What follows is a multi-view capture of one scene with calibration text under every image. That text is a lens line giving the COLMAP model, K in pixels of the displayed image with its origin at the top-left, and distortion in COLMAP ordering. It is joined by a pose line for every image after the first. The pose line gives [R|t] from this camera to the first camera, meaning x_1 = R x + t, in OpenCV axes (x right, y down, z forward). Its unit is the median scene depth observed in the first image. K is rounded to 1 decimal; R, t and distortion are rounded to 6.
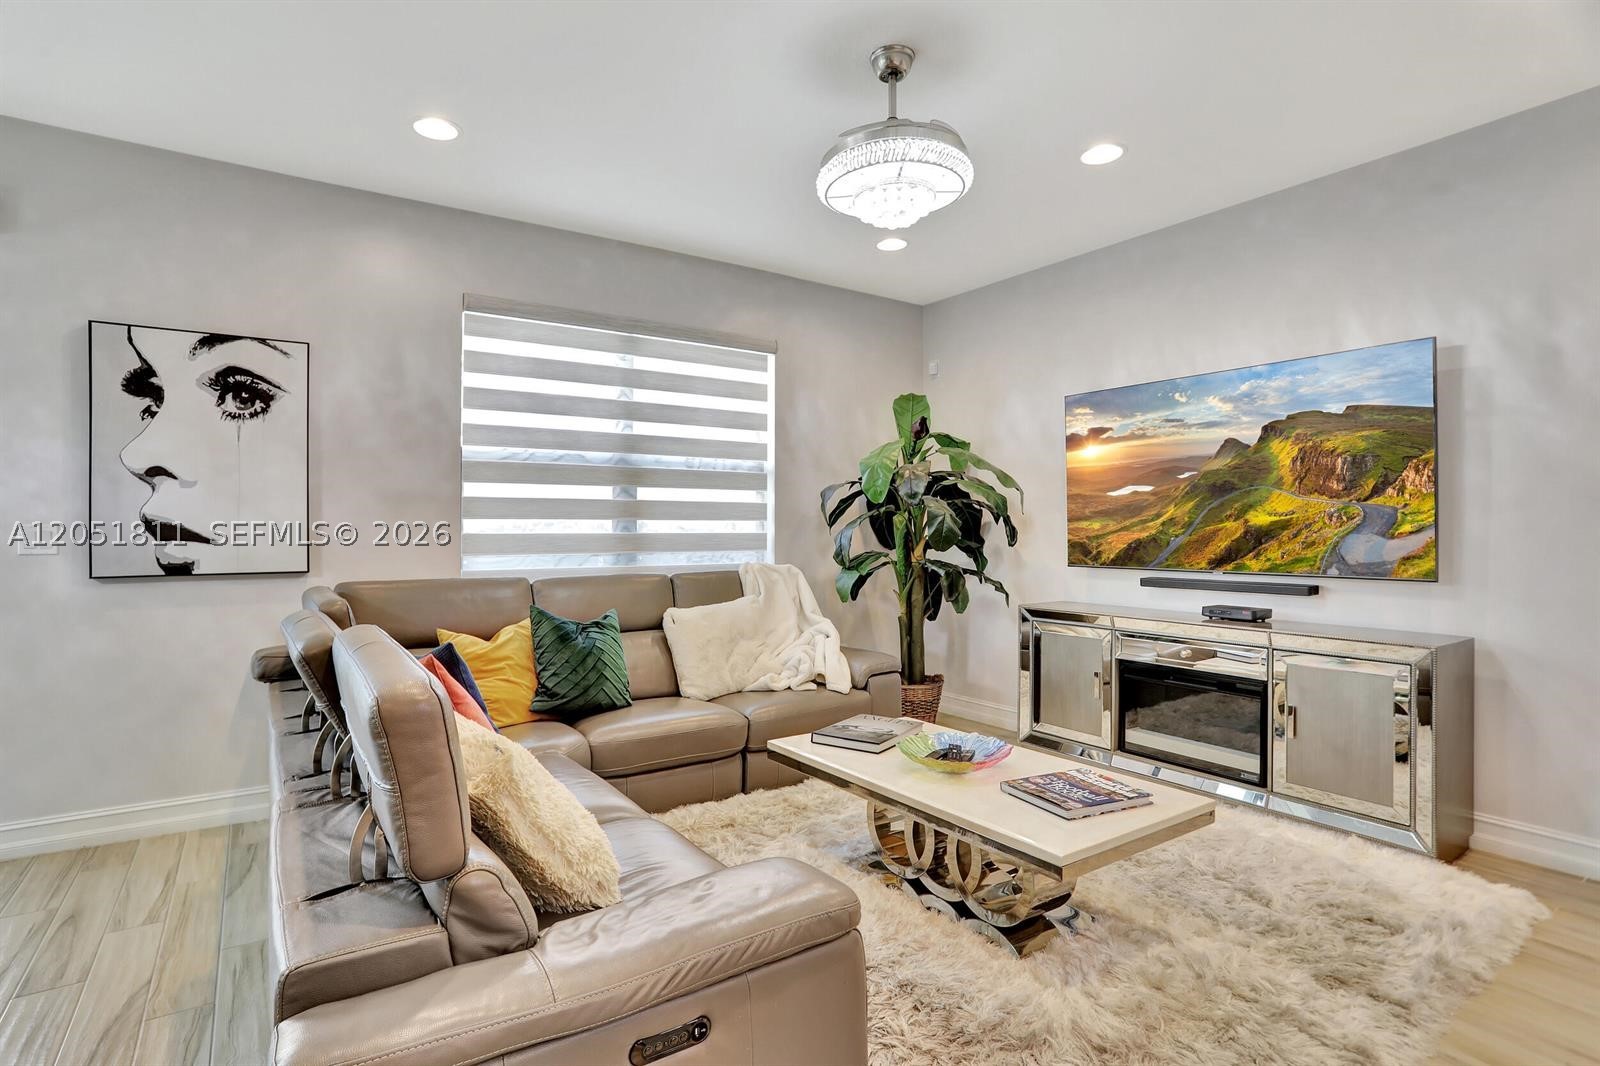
lens RADIAL K [[782.2, 0, 774.8], [0, 782.2, 523.6], [0, 0, 1]] dist [-0.040281, 0.012121]
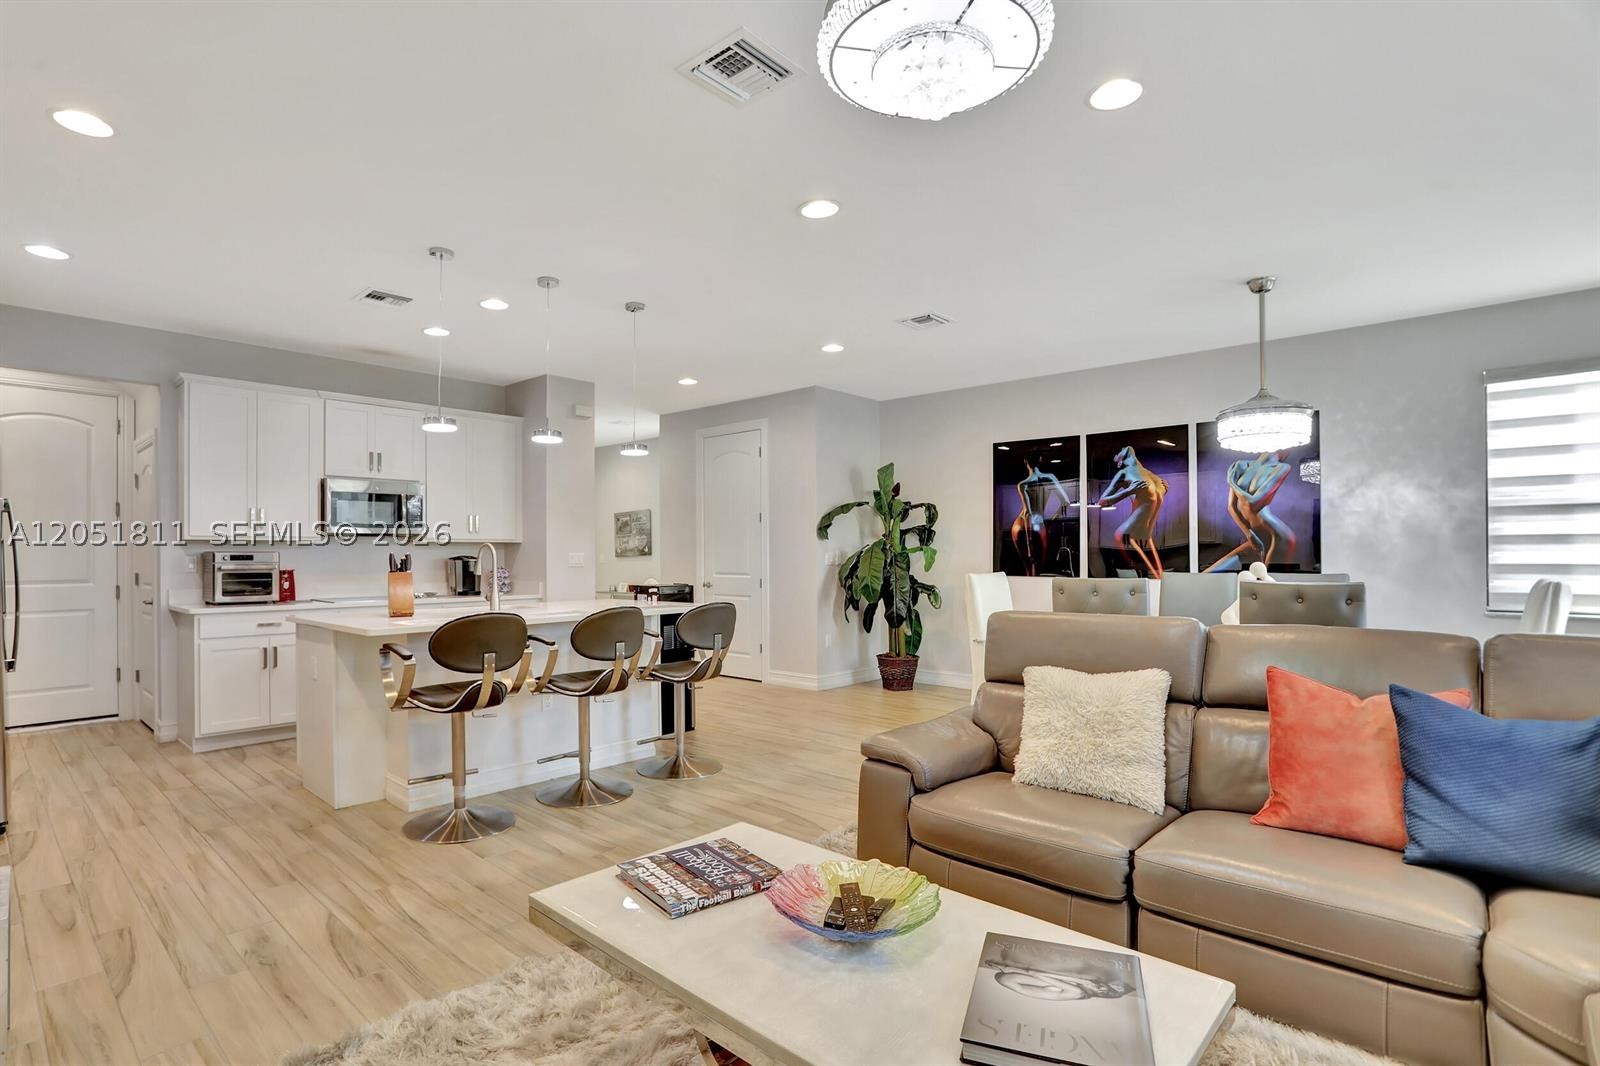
lens RADIAL K [[782.2, 0, 748.3], [0, 782.2, 551.1], [0, 0, 1]] dist [-0.040281, 0.012121]
pose [[-0.978468, 0.004004, -0.206361, 0.345108], [0.006265, 0.999927, -0.010305, 0.005438], [0.206305, -0.011376, -0.978422, 1.244832]]
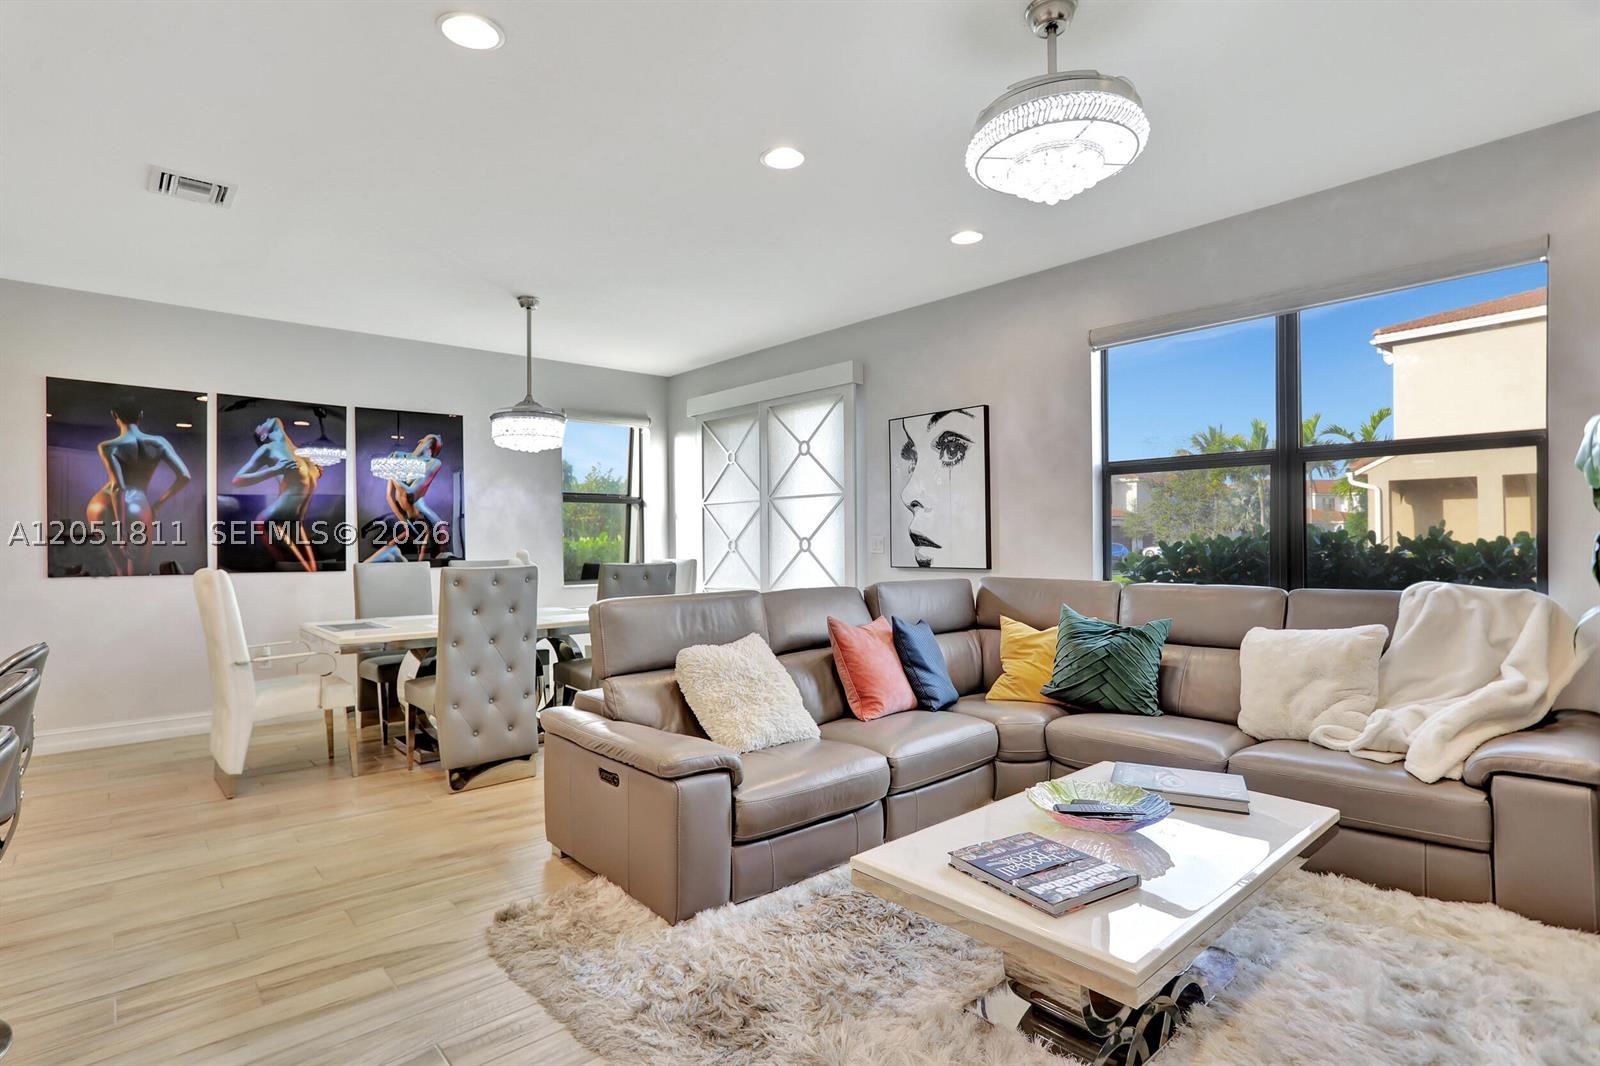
lens RADIAL K [[782.2, 0, 776.6], [0, 782.2, 552.9], [0, 0, 1]] dist [-0.040281, 0.012121]
pose [[0.115019, 0.014356, -0.993260, 0.756386], [0.013222, 0.999785, 0.015981, 0.005949], [0.993275, -0.014971, 0.114804, 0.465591]]
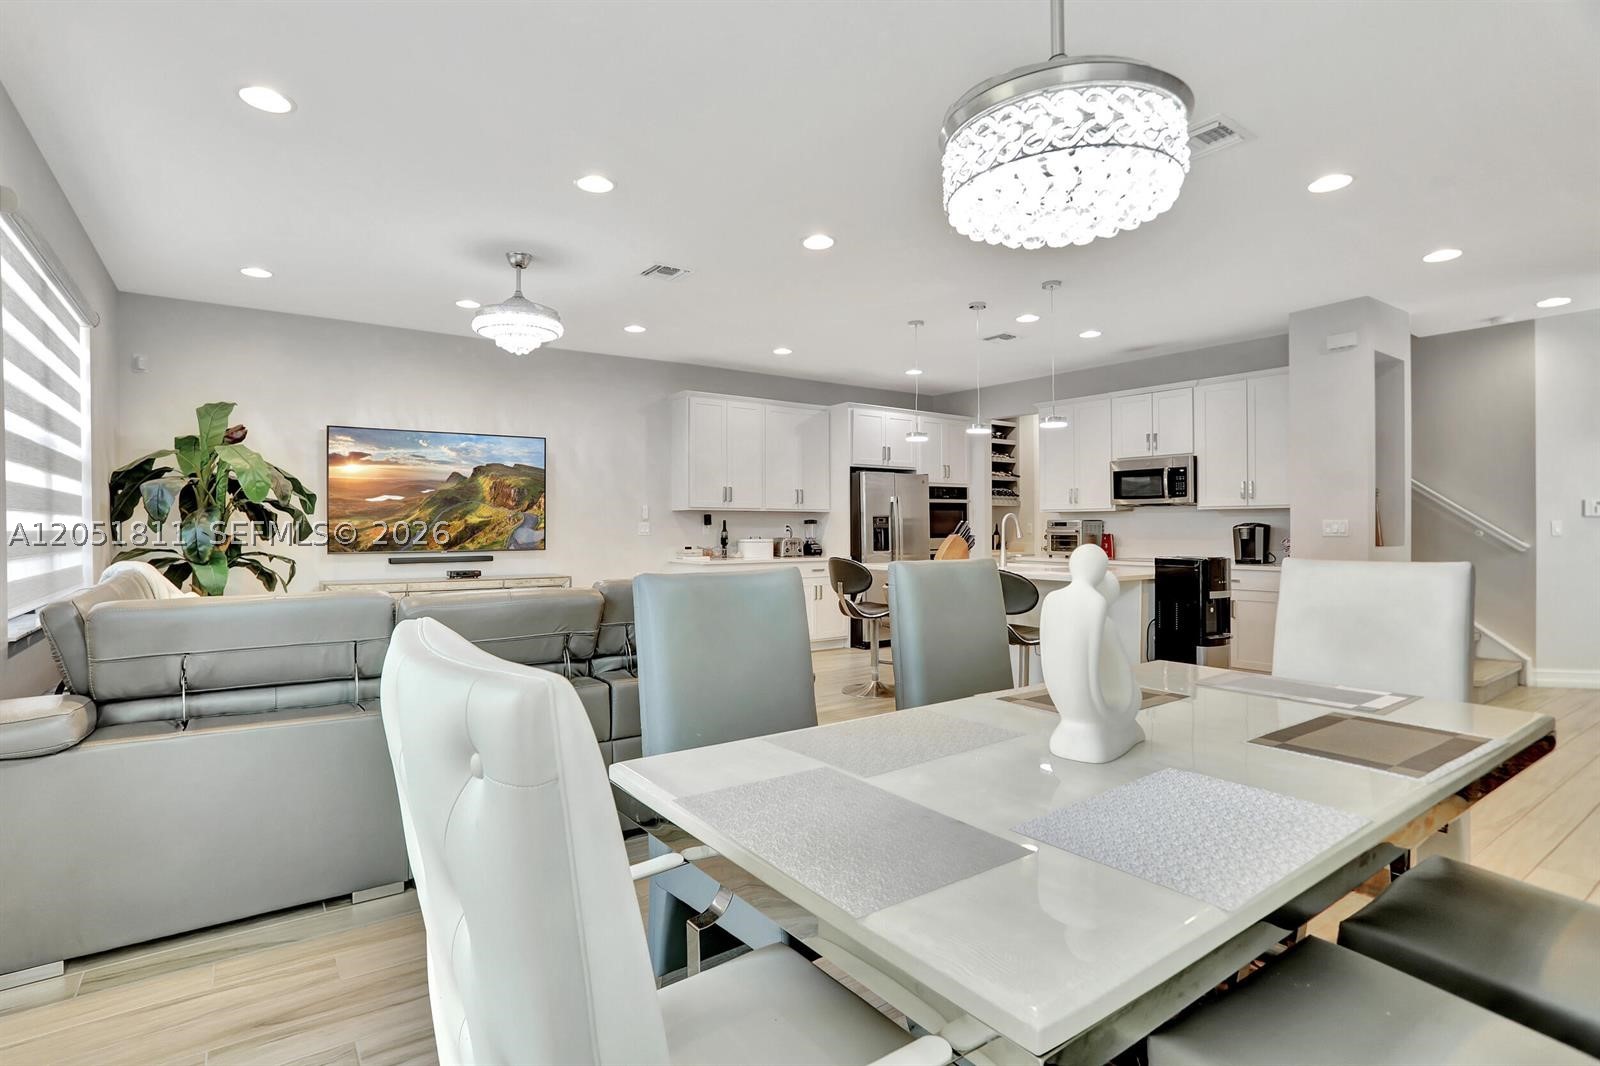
lens RADIAL K [[782.2, 0, 779.6], [0, 782.2, 530.4], [0, 0, 1]] dist [-0.040281, 0.012121]
pose [[-0.012464, -0.004268, 0.999913, -1.233523], [-0.004040, 0.999983, 0.004218, 0.007822], [-0.999914, -0.003987, -0.012481, 0.334172]]
